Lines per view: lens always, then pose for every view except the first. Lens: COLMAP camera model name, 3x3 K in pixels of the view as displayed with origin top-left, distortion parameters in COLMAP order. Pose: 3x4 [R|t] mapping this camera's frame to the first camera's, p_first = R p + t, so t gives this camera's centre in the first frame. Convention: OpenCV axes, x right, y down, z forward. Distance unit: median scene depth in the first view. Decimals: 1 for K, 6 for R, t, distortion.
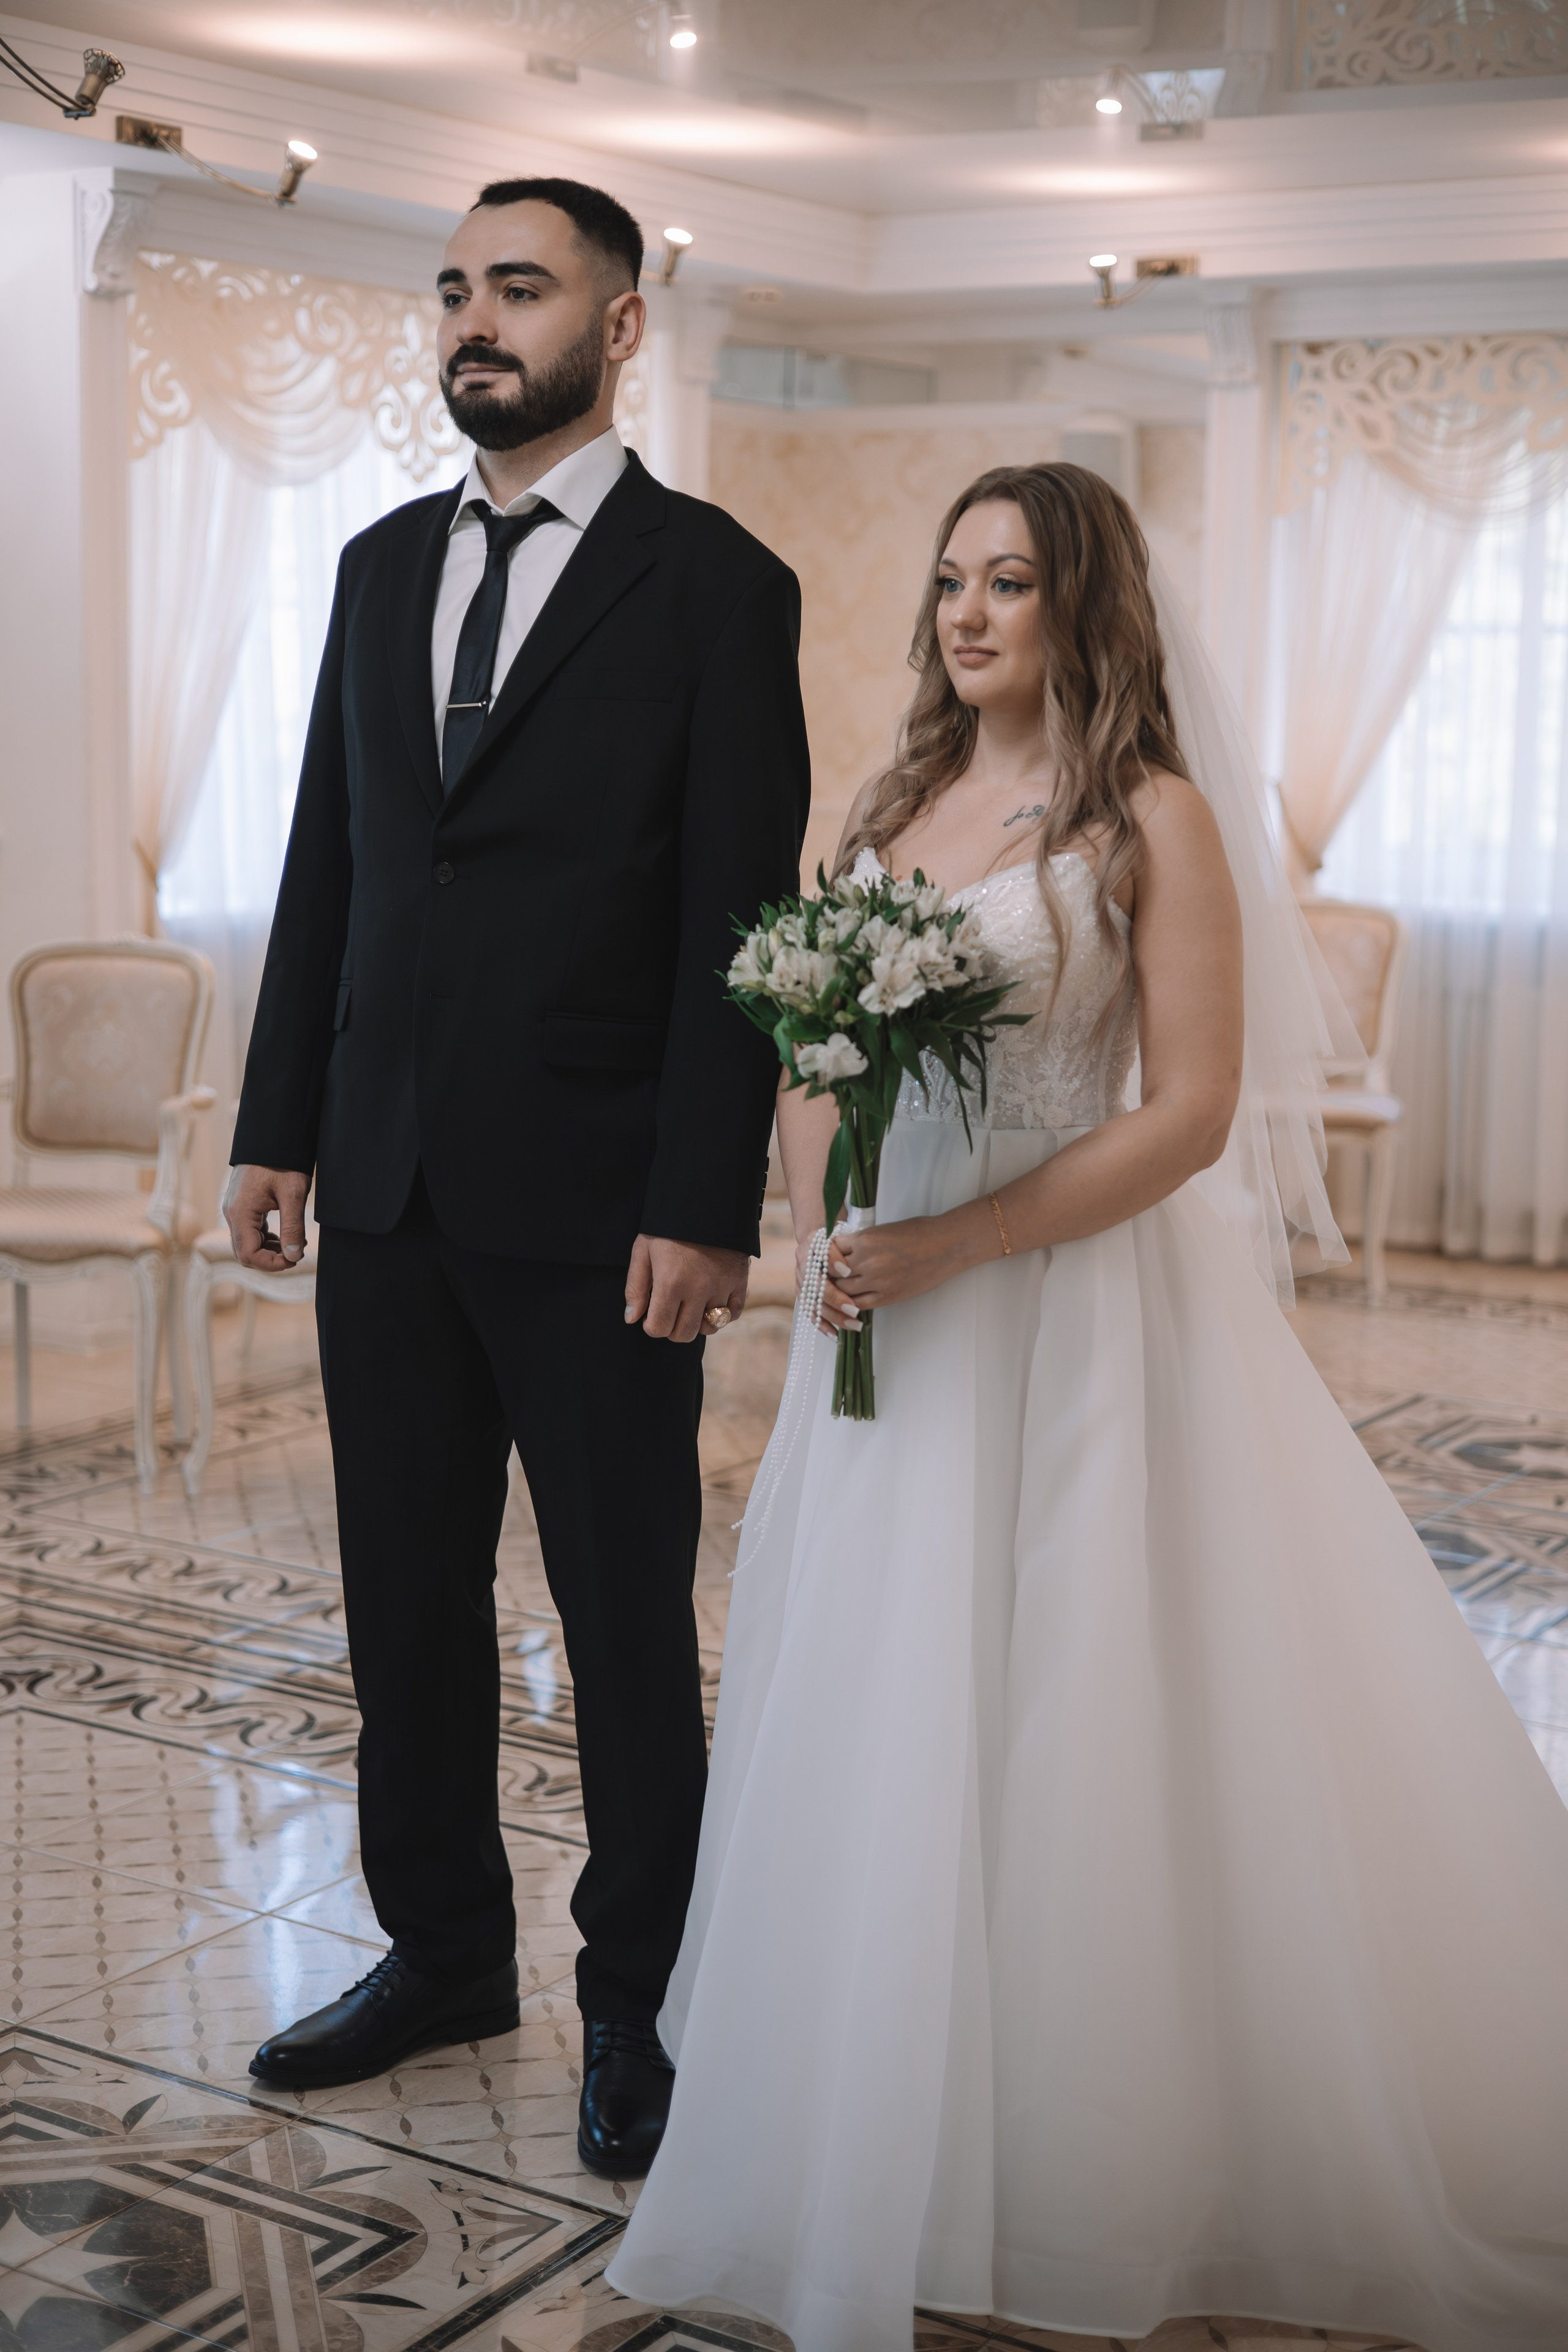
lens RADIAL K [[3582.1, 0, 784.0], [0, 3582.1, 1176.0], [0, 0, 1]] dist [0.029975, -0.562966]
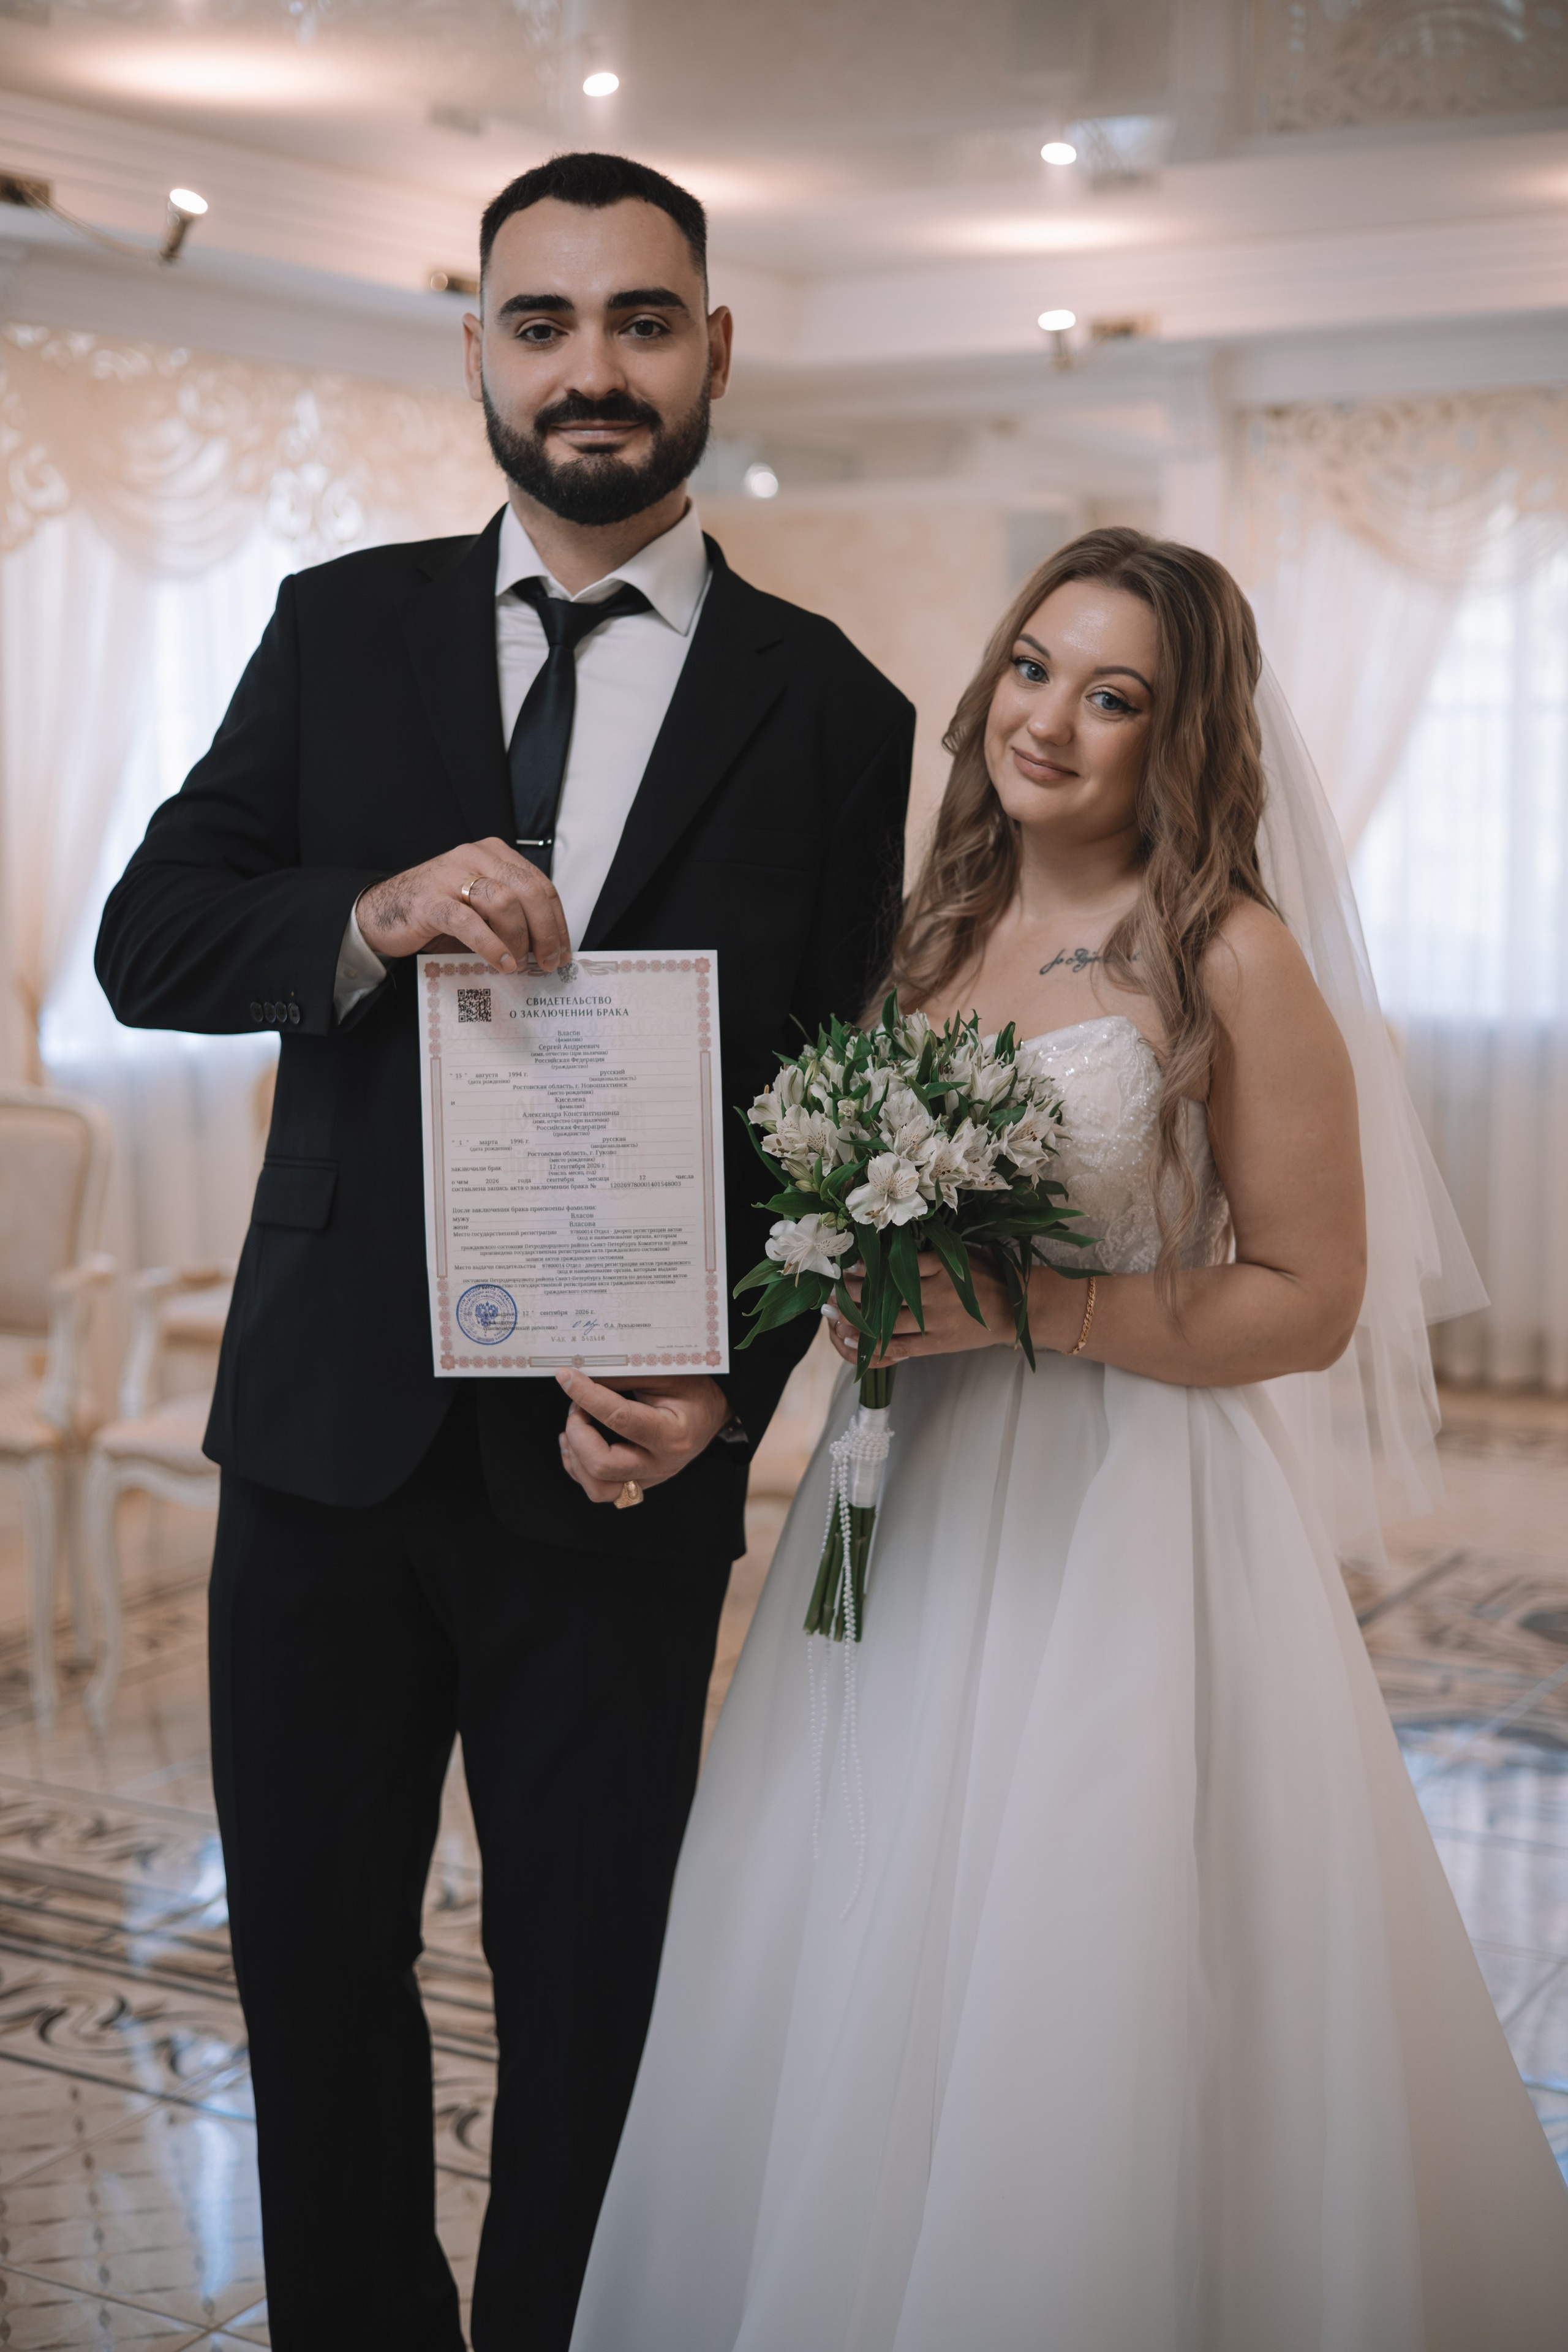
lens RADIAL K [[3536.4, 0, 788.2], [0, 3536.4, 1133.5], [0, 0, 1]] dist [0.027152, -0.238686]
pose [[0.998974, -0.027886, 0.035675, -0.021449], [0.029182, 0.998914, -0.036330, -0.017458], [-0.034624, 0.037334, 0.998703, 0.113414]]
